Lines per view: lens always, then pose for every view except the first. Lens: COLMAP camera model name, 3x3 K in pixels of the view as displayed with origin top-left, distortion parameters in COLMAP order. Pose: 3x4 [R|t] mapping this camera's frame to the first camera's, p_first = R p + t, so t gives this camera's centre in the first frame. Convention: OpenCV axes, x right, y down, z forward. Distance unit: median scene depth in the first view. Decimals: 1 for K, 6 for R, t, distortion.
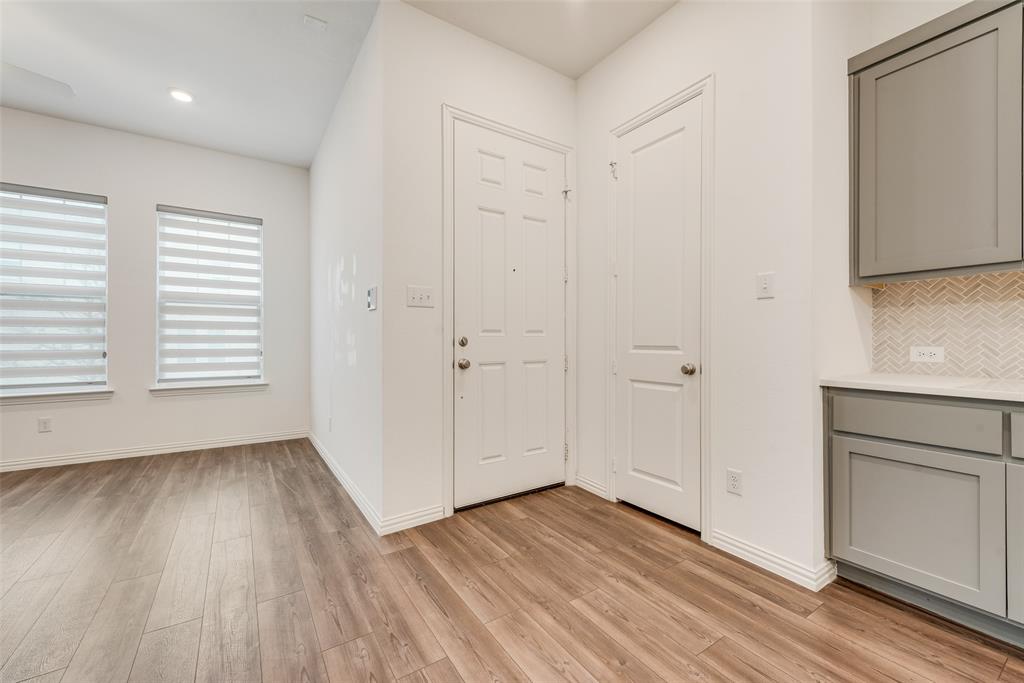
lens RADIAL K [[418.5, 0, 519.1], [0, 418.5, 339.5], [0, 0, 1]] dist [-0.003684, -0.000805]
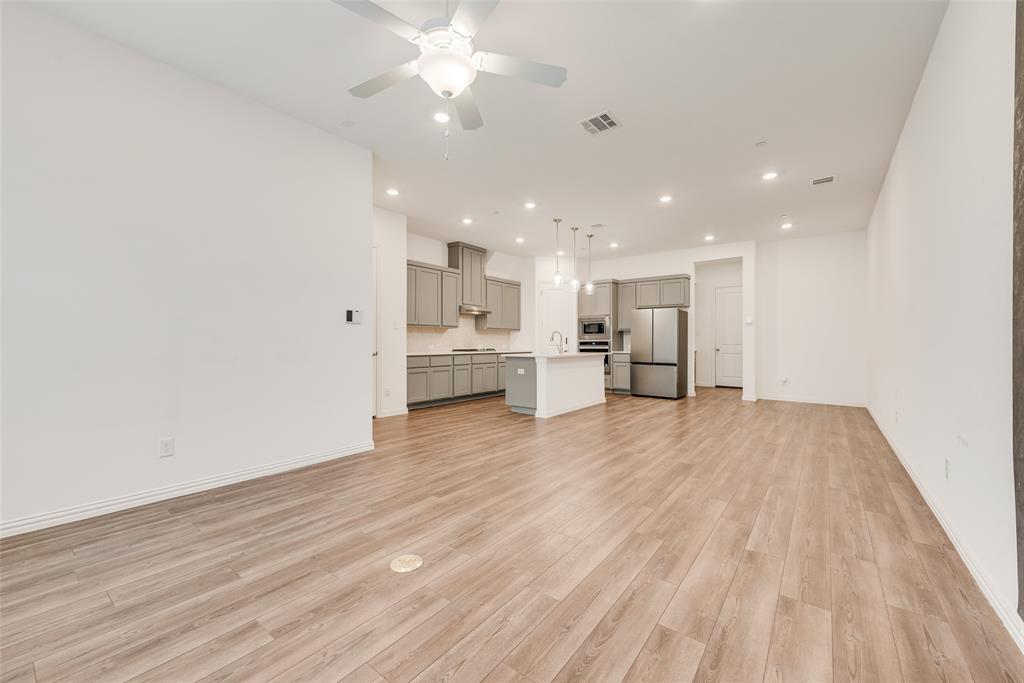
lens RADIAL K [[401.6, 0, 515.9], [0, 401.6, 342.7], [0, 0, 1]] dist [0.009592, -0.002108]
pose [[-0.322687, 0.000528, 0.946506, -1.643397], [-0.004915, 0.999985, -0.002234, 0.003320], [-0.946493, -0.005373, -0.322680, 0.735111]]
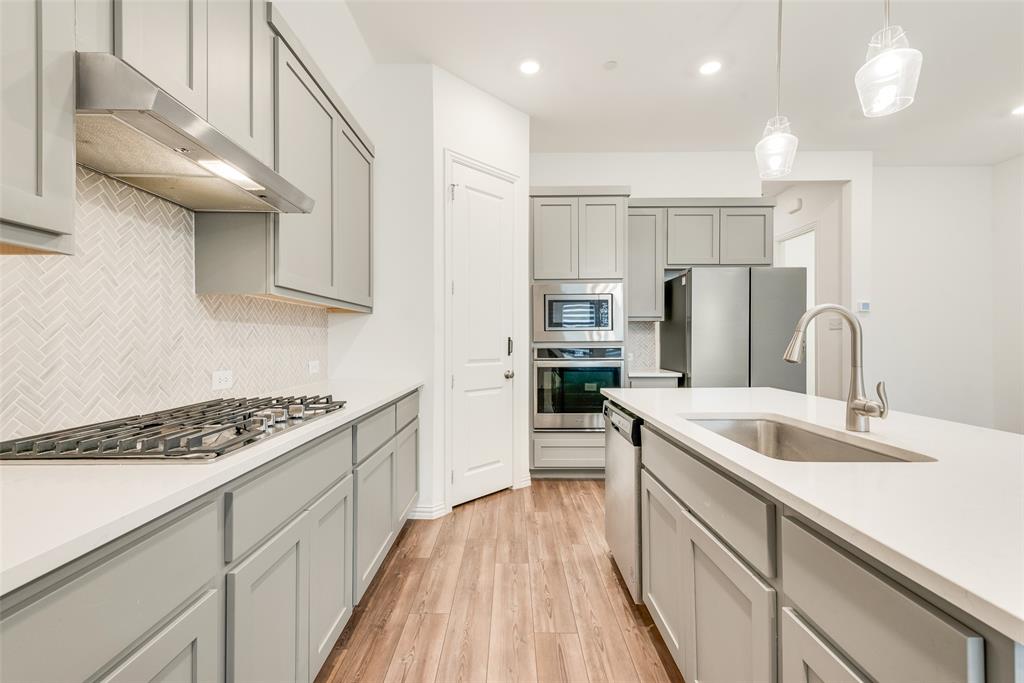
lens RADIAL K [[440.5, 0, 510.2], [0, 440.5, 340.0], [0, 0, 1]] dist [-0.001002, -0.000171]
pose [[-0.828096, 0.009153, 0.560511, 0.415723], [0.002838, 0.999922, -0.012135, -0.022339], [-0.560579, -0.008458, -0.828058, 0.344741]]
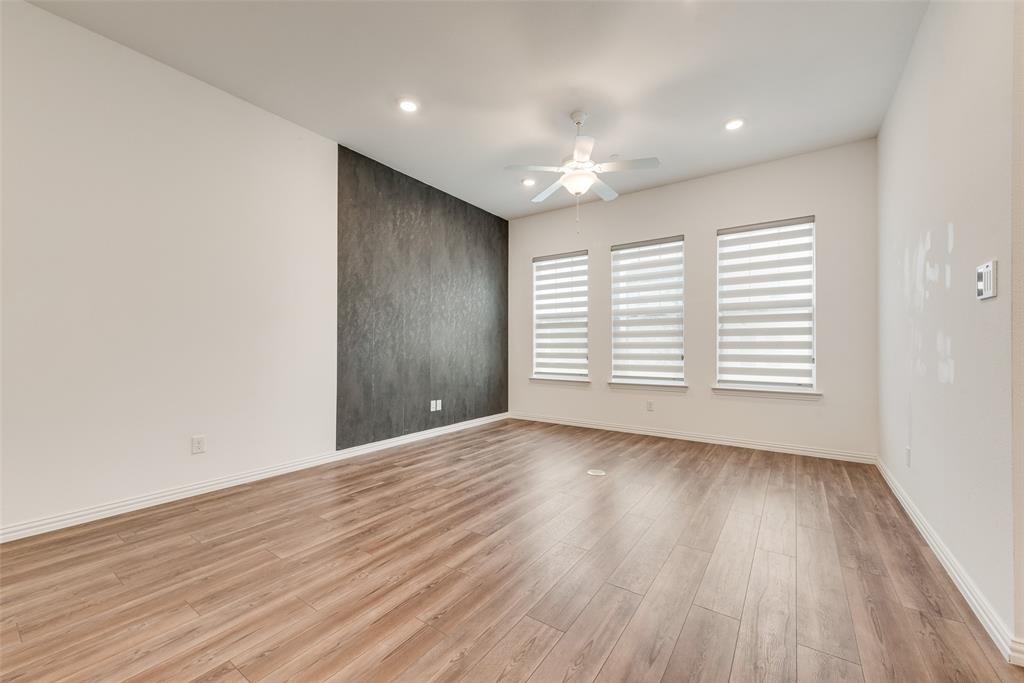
lens RADIAL K [[401.6, 0, 510.7], [0, 401.6, 345.9], [0, 0, 1]] dist [0.009592, -0.002108]
pose [[0.352550, -0.001610, -0.935792, -0.022647], [0.002195, 0.999997, -0.000894, 0.000513], [0.935790, -0.001739, 0.352552, 0.077067]]
